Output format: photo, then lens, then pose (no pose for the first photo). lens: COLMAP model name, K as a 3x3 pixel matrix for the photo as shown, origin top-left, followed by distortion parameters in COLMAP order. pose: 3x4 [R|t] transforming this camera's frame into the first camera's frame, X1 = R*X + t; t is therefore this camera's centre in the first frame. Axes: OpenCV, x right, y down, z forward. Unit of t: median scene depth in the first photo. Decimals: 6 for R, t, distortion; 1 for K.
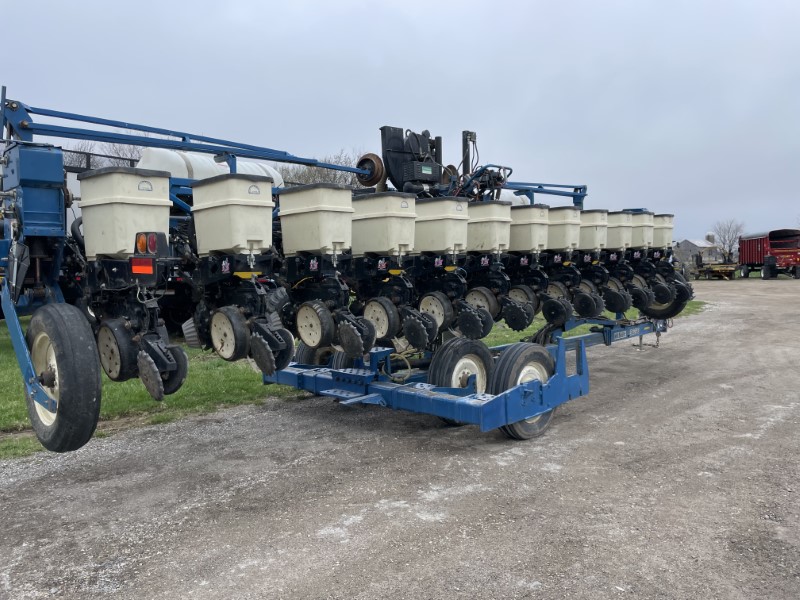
lens RADIAL K [[613.1, 0, 400.7], [0, 613.1, 299.8], [0, 0, 1]] dist [-0.006762, -0.019966]
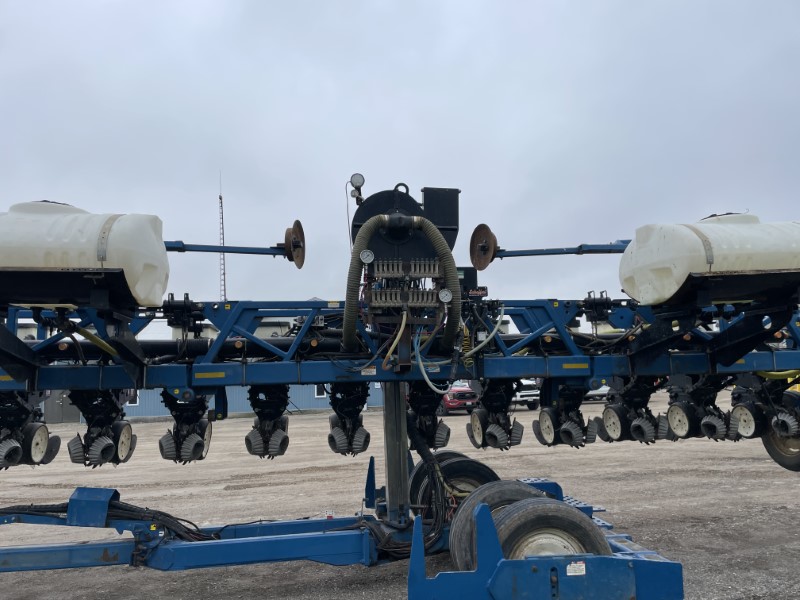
lens RADIAL K [[613.1, 0, 398.3], [0, 613.1, 299.6], [0, 0, 1]] dist [-0.006762, -0.019966]
pose [[-0.792366, 0.123279, 0.597460, -0.559462], [0.083226, 0.992057, -0.094323, -0.141600], [-0.604342, -0.025015, -0.796332, 2.347829]]
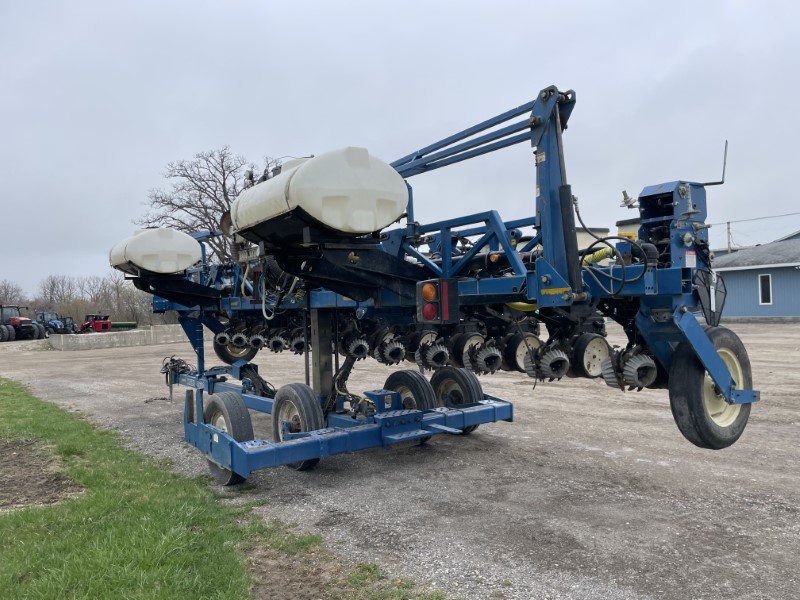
lens RADIAL K [[613.1, 0, 402.5], [0, 613.1, 299.9], [0, 0, 1]] dist [-0.006762, -0.019966]
pose [[0.188140, 0.021418, 0.981909, -1.341566], [0.099777, 0.994173, -0.040804, -0.033452], [-0.977061, 0.105648, 0.184906, 0.984671]]
